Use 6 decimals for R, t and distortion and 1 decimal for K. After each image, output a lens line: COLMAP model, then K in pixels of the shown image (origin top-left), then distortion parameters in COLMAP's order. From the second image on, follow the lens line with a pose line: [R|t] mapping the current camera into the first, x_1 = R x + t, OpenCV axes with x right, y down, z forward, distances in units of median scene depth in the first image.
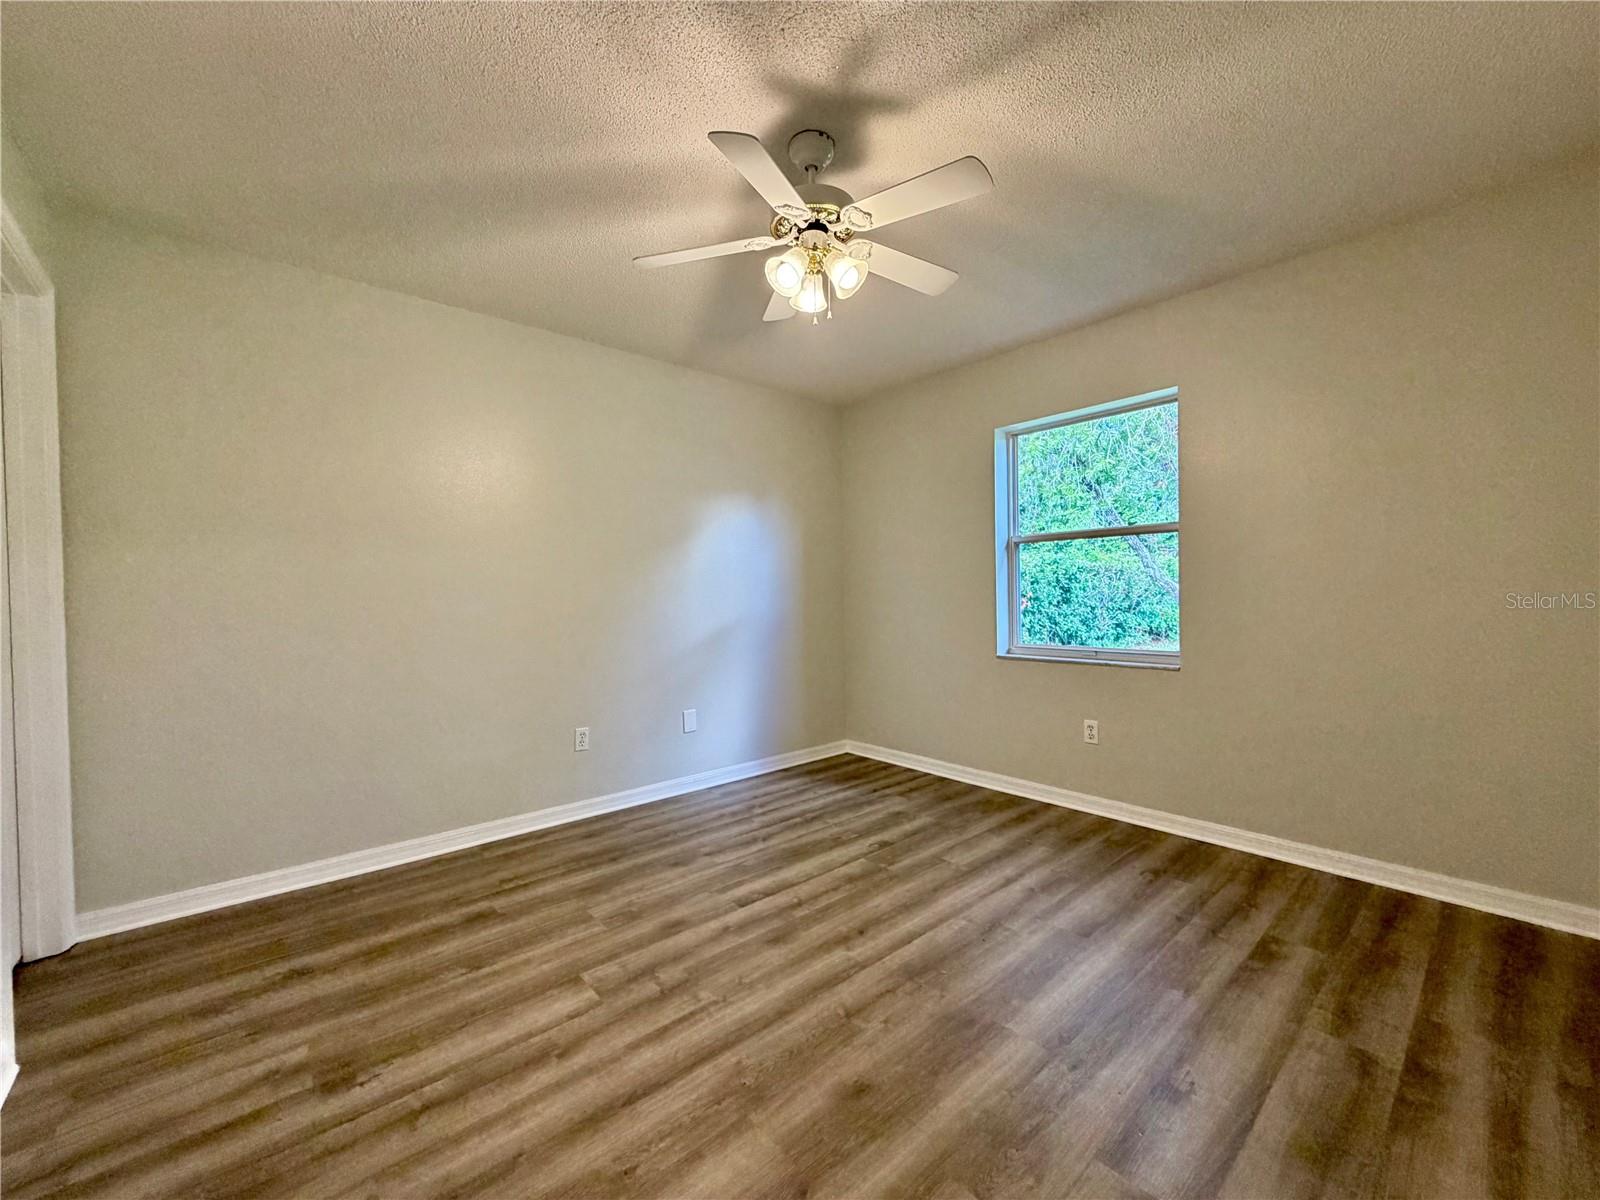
lens RADIAL K [[636.3, 0, 793.1], [0, 636.3, 603.1], [0, 0, 1]] dist [-0.002240, 0.000451]
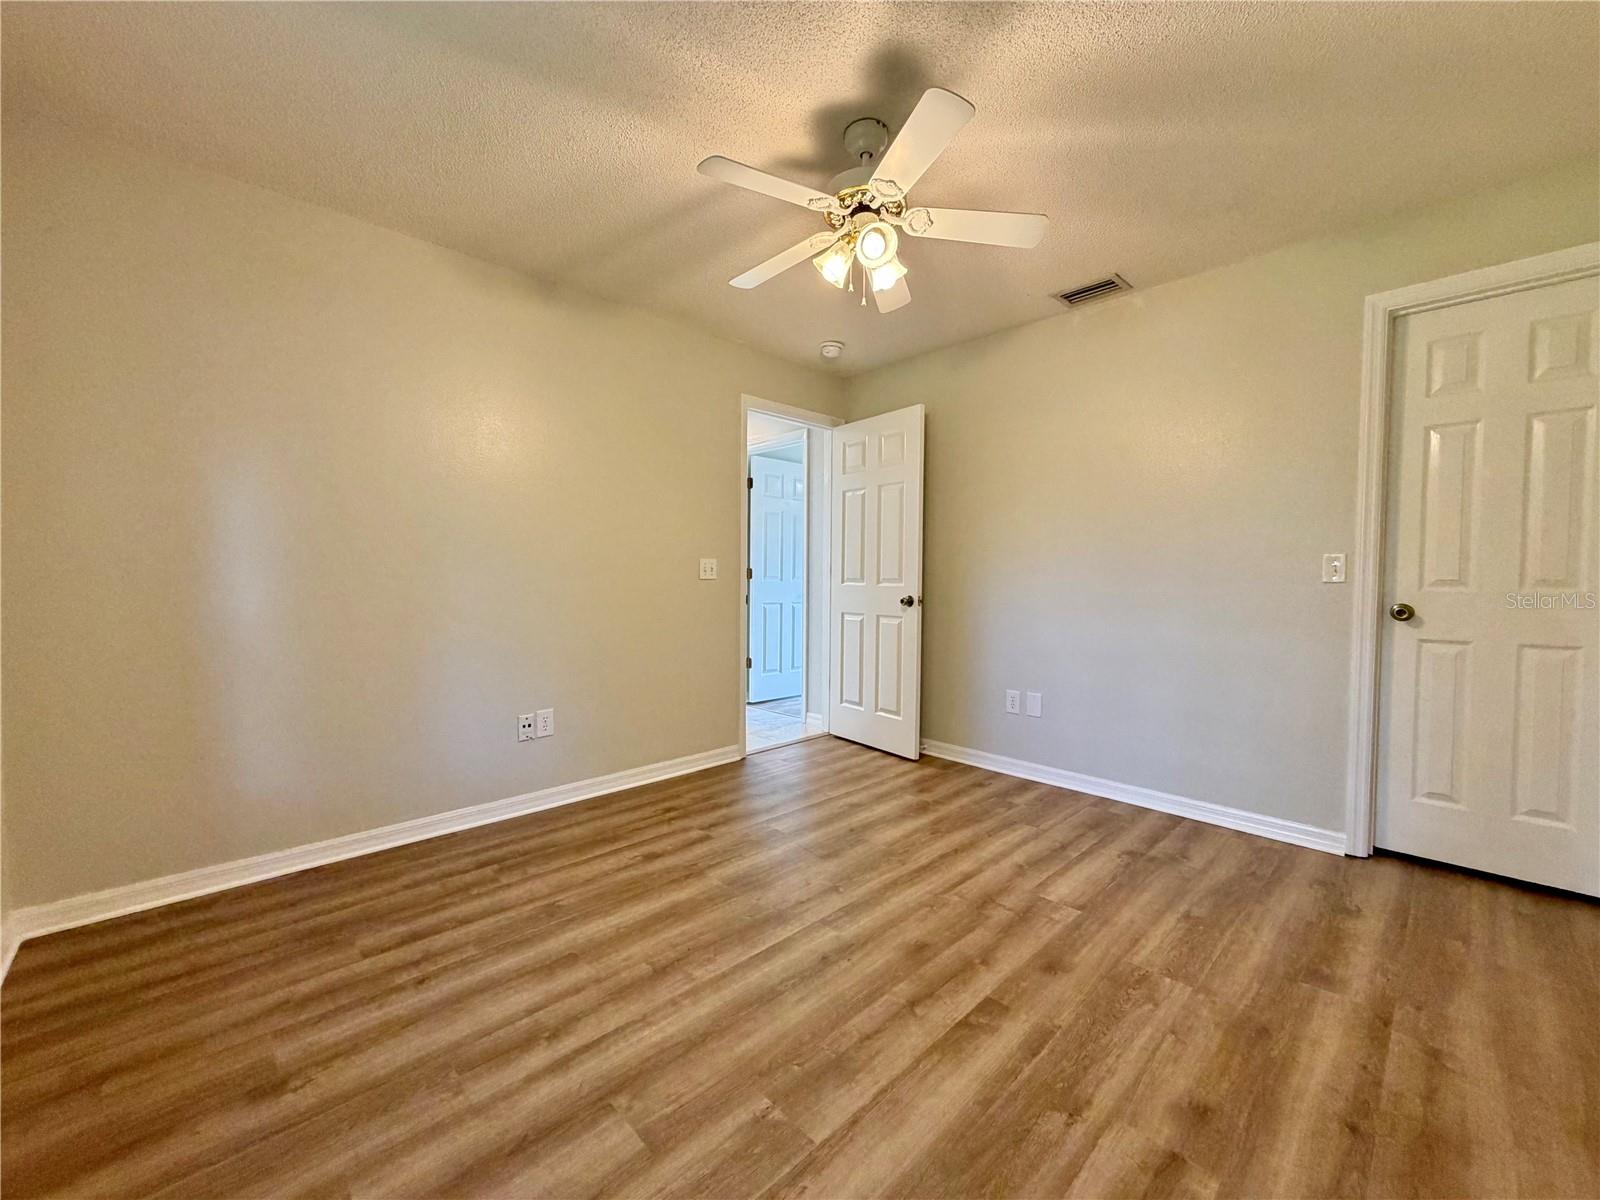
lens RADIAL K [[636.3, 0, 793.1], [0, 636.3, 603.1], [0, 0, 1]] dist [-0.002240, 0.000451]
pose [[-0.998948, 0.014219, -0.043600, 0.176080], [0.011839, 0.998451, 0.054368, -0.009757], [0.044306, 0.053795, -0.997569, 1.787356]]
